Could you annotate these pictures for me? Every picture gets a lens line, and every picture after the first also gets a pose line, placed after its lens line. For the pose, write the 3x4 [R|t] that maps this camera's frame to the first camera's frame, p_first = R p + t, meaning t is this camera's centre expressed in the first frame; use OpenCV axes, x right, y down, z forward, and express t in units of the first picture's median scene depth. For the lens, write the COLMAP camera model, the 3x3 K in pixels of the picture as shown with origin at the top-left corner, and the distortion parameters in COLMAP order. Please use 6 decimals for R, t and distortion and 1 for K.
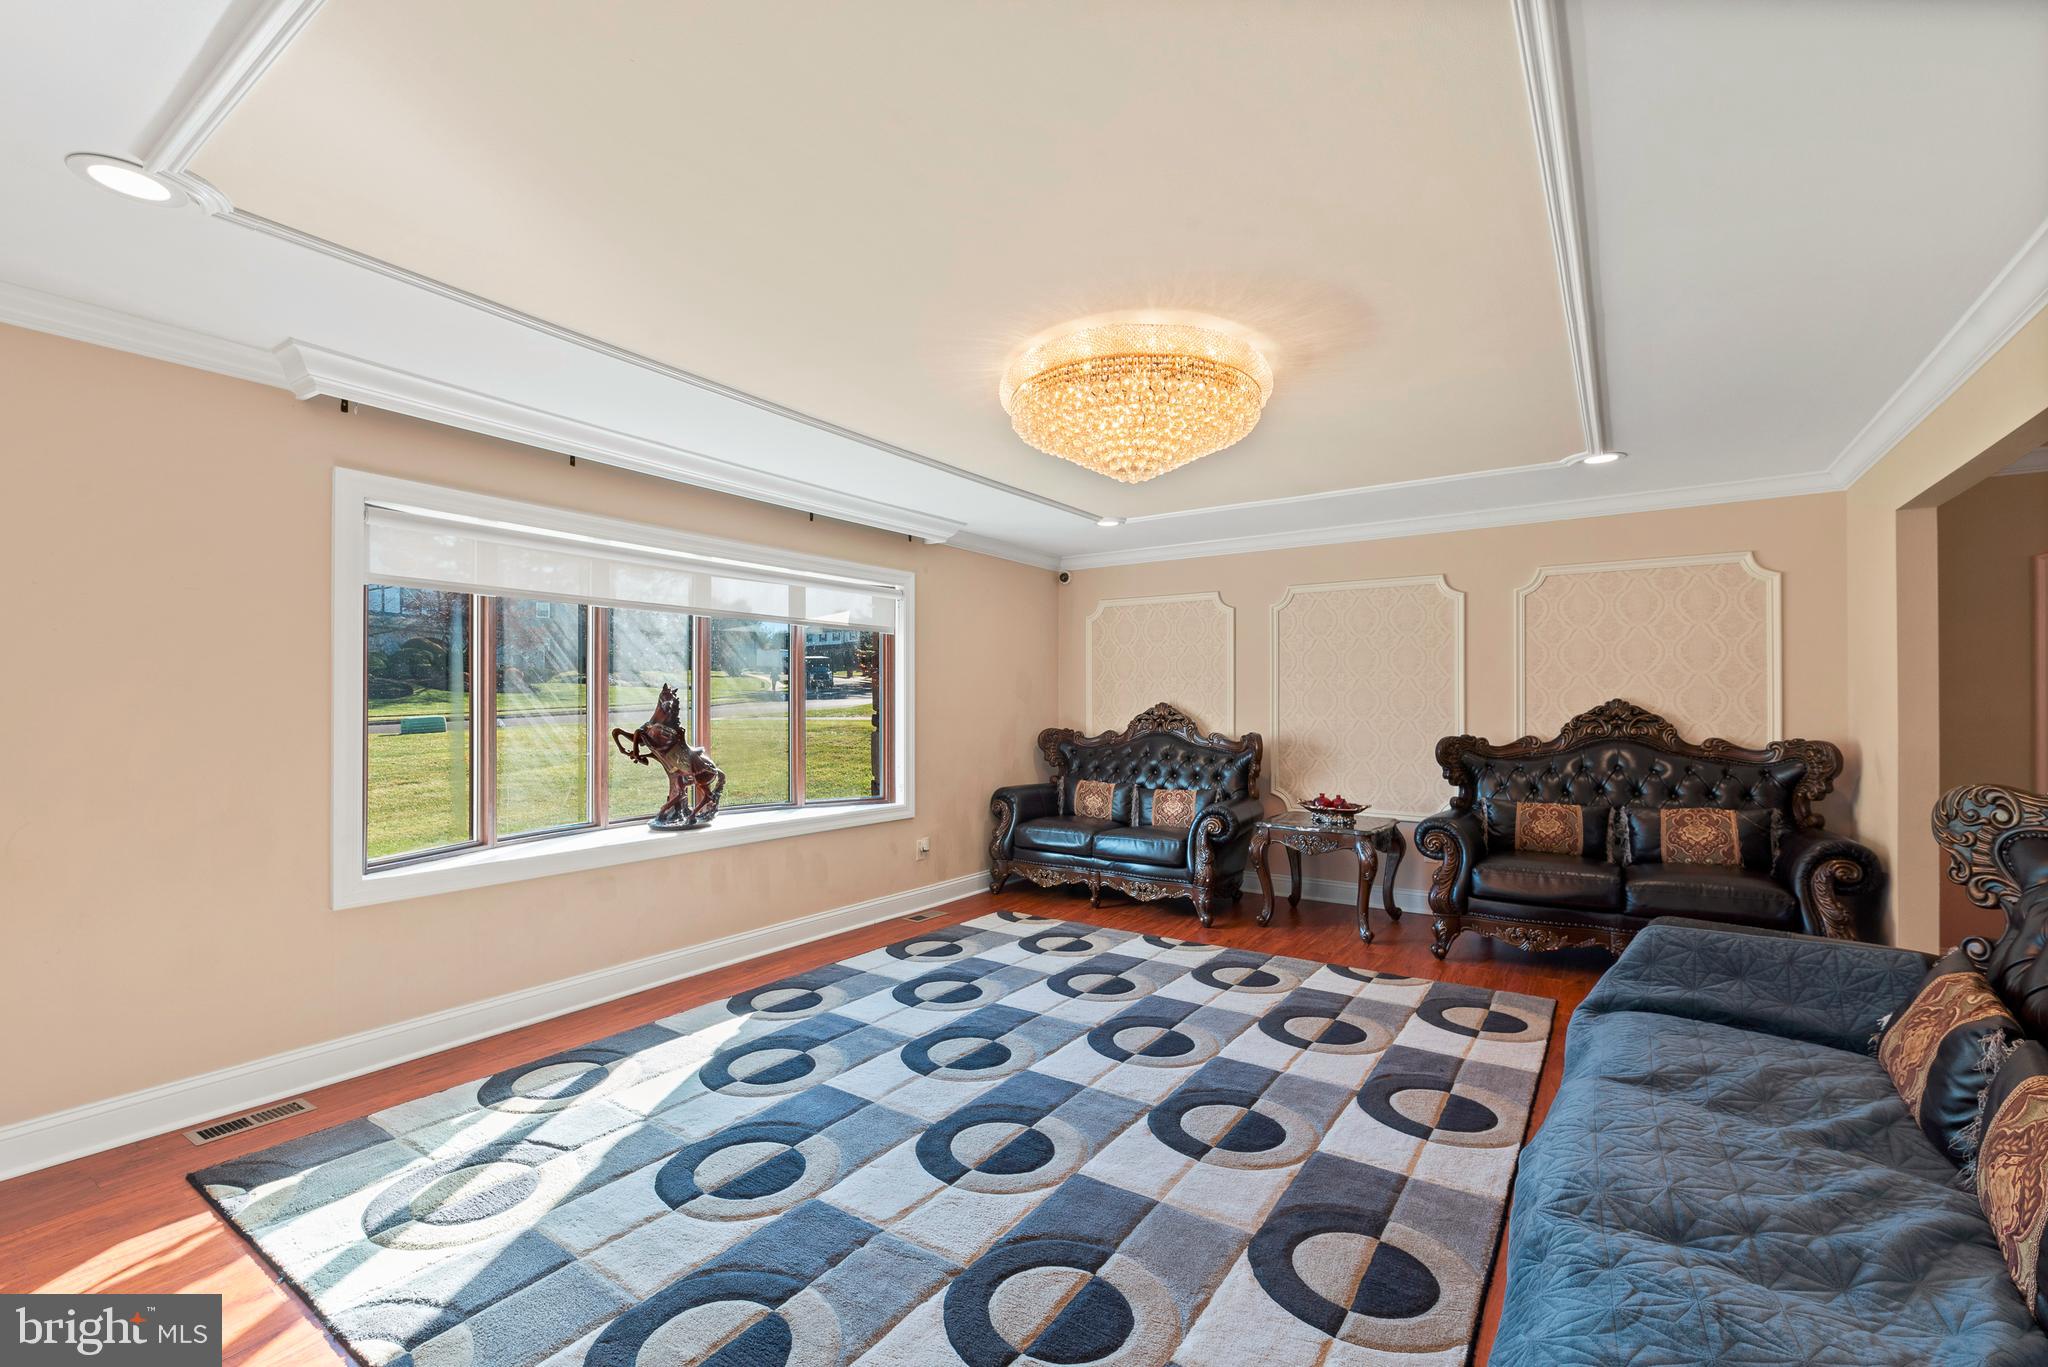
lens RADIAL K [[890.5, 0, 1026.1], [0, 890.5, 688.2], [0, 0, 1]] dist [0.000102, 0.000002]
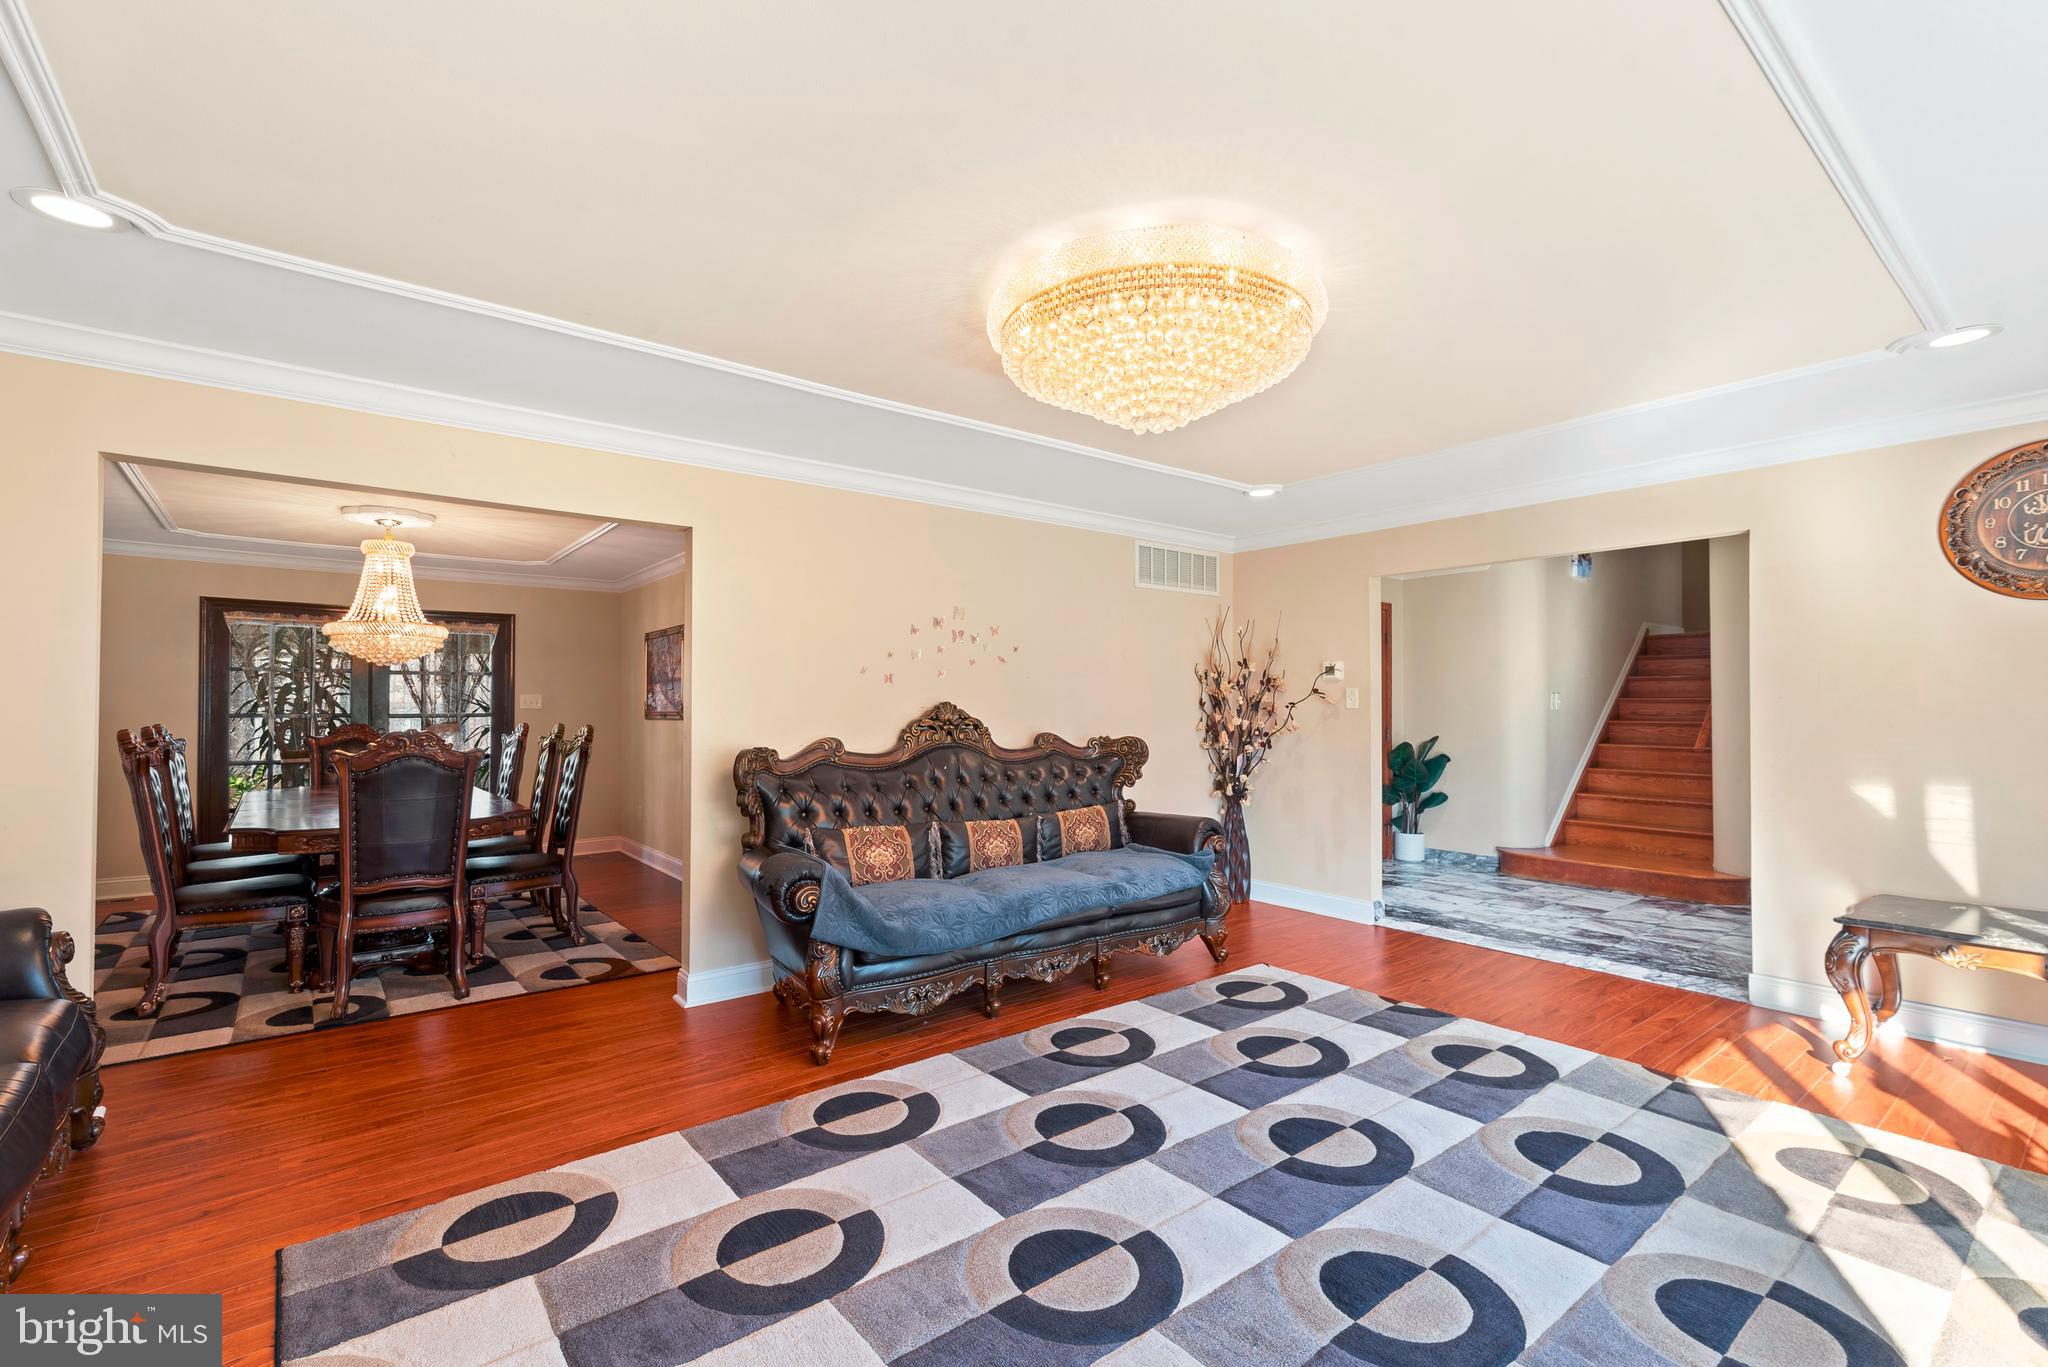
lens RADIAL K [[890.5, 0, 1025.1], [0, 890.5, 695.0], [0, 0, 1]] dist [0.000102, 0.000002]
pose [[-0.957197, -0.001012, 0.289434, 0.003155], [-0.004615, 0.999920, -0.011766, 0.021295], [-0.289399, -0.012598, -0.957126, 1.998346]]
